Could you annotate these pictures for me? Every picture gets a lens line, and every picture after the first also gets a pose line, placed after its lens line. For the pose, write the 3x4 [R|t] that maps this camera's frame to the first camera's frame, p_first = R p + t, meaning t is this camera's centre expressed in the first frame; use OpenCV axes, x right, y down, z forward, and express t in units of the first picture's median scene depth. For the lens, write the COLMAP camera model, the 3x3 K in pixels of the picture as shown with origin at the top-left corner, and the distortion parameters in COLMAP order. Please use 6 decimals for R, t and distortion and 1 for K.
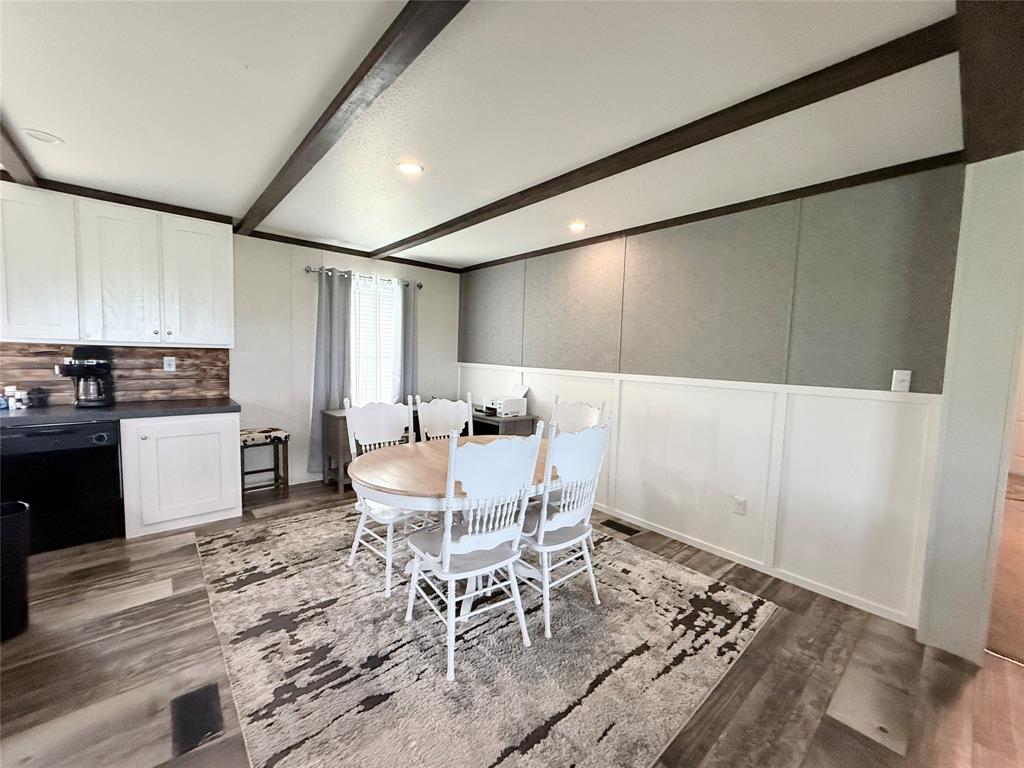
lens RADIAL K [[407.7, 0, 510.5], [0, 407.7, 382.9], [0, 0, 1]] dist [-0.001290, 0.000074]
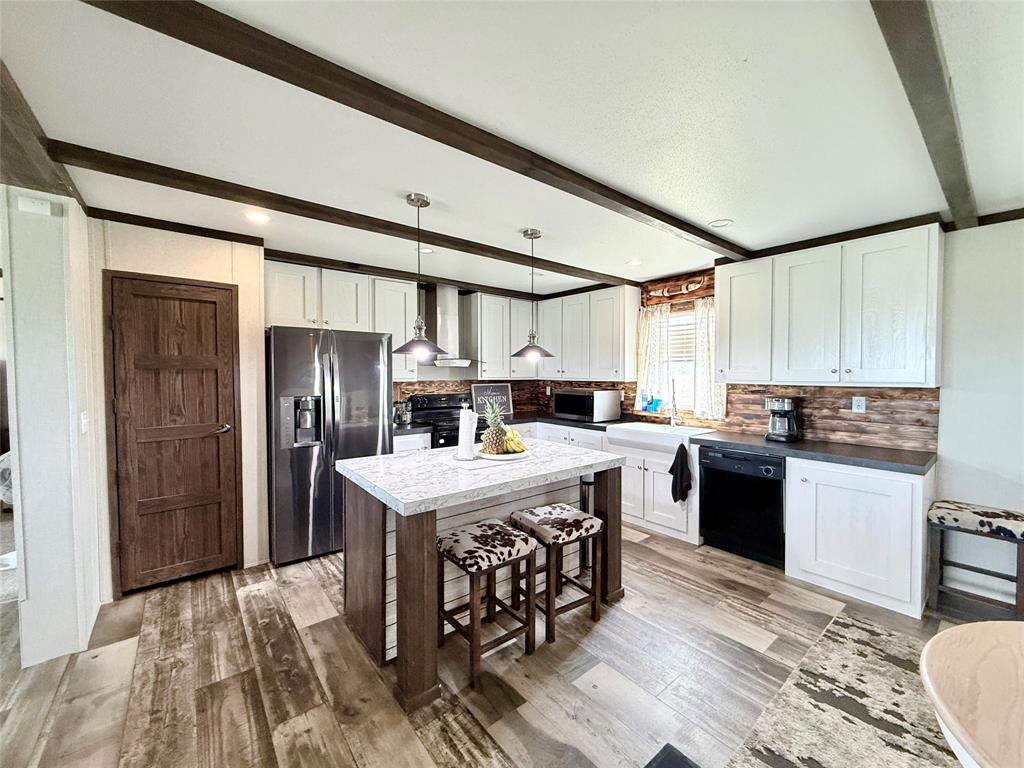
lens RADIAL K [[407.7, 0, 510.5], [0, 407.7, 382.9], [0, 0, 1]] dist [-0.001290, 0.000074]
pose [[-0.042849, -0.004903, -0.999070, 0.111085], [-0.072087, 0.997397, -0.001803, -0.045789], [0.996478, 0.071943, -0.043091, 0.332378]]
